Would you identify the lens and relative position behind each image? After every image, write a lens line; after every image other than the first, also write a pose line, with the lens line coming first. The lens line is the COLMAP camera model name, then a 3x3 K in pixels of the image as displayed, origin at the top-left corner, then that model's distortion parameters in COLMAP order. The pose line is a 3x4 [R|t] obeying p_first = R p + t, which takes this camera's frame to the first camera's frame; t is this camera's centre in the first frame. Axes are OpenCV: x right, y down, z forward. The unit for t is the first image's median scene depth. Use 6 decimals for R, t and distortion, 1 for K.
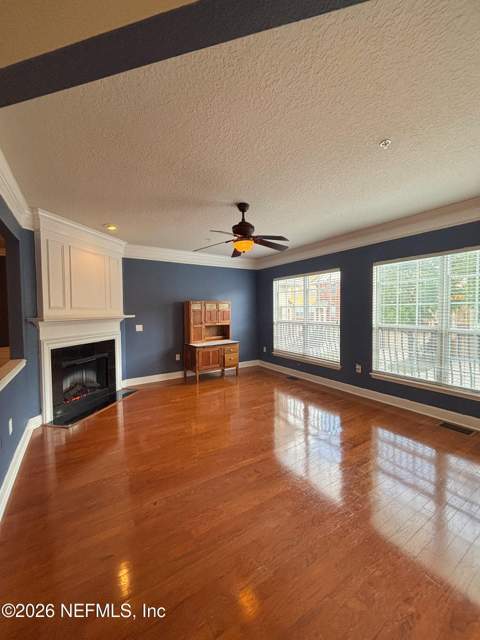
lens RADIAL K [[256.9, 0, 240.0], [0, 256.9, 320.0], [0, 0, 1]] dist [-0.001346, -0.000059]
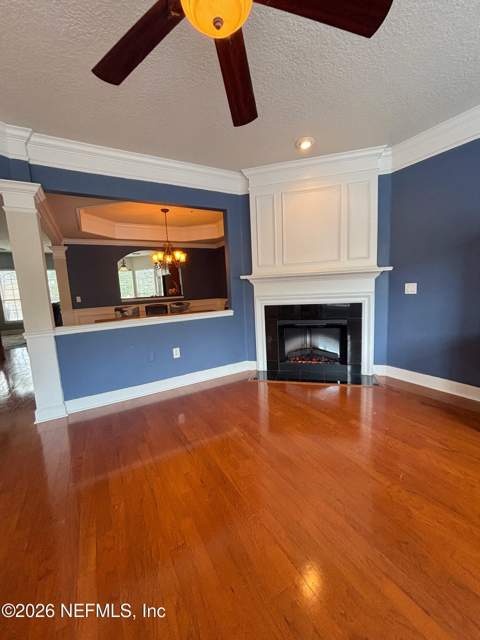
lens RADIAL K [[256.9, 0, 240.0], [0, 256.9, 320.0], [0, 0, 1]] dist [-0.001346, -0.000059]
pose [[-0.050547, 0.185491, -0.981345, 0.254971], [0.028761, 0.982464, 0.184222, -0.020718], [0.998307, -0.018913, -0.054996, 0.758694]]
